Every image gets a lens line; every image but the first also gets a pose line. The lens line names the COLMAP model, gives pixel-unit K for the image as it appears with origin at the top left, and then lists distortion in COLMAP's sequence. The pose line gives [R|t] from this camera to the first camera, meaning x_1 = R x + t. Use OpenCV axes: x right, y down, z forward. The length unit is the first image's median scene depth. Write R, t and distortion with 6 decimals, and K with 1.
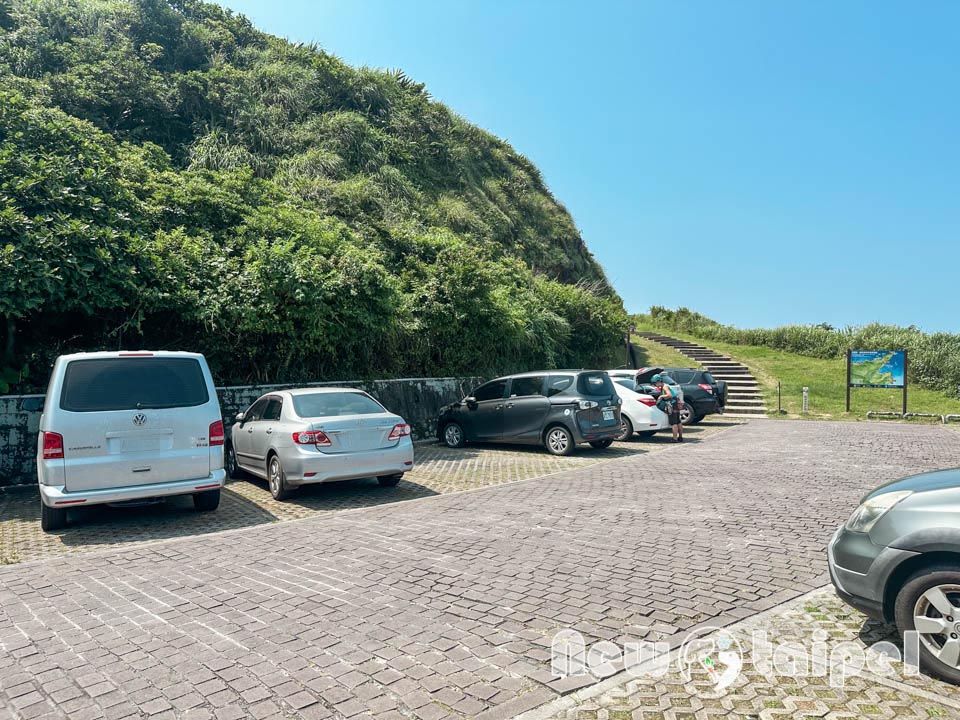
lens RADIAL K [[664.2, 0, 479.1], [0, 664.2, 364.9], [0, 0, 1]] dist [0.001903, -0.011772]
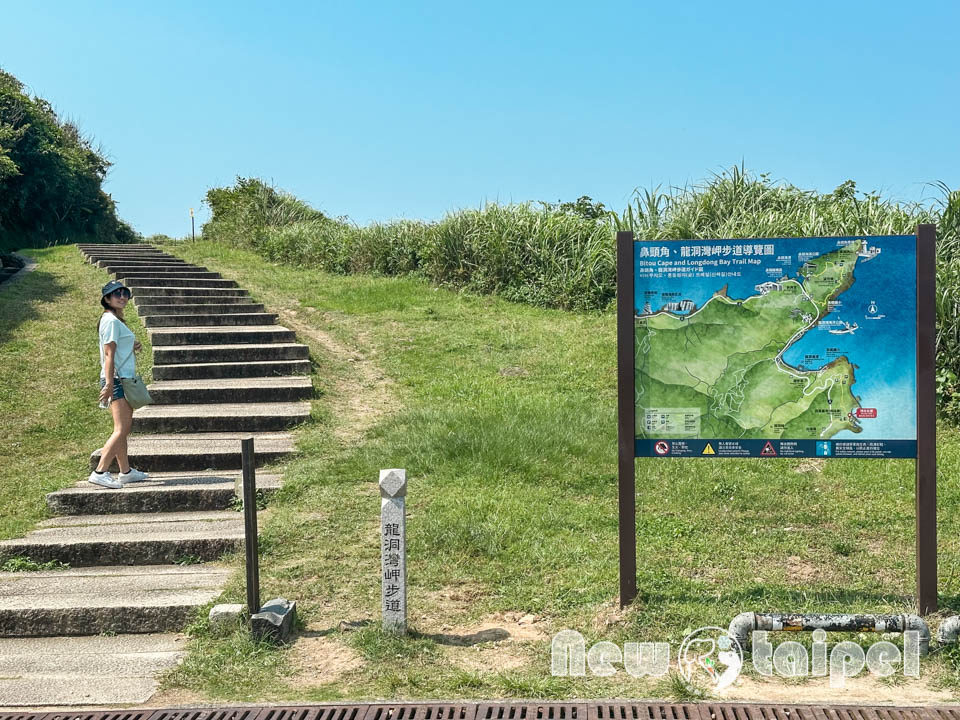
lens RADIAL K [[1319.1, 0, 479.8], [0, 1319.1, 359.9], [0, 0, 1]] dist [0.018003, 0.000000]
pose [[0.933715, -0.029244, 0.356822, 0.306461], [0.024506, 0.999541, 0.017793, 0.001258], [-0.357179, -0.007869, 0.934003, 0.533358]]
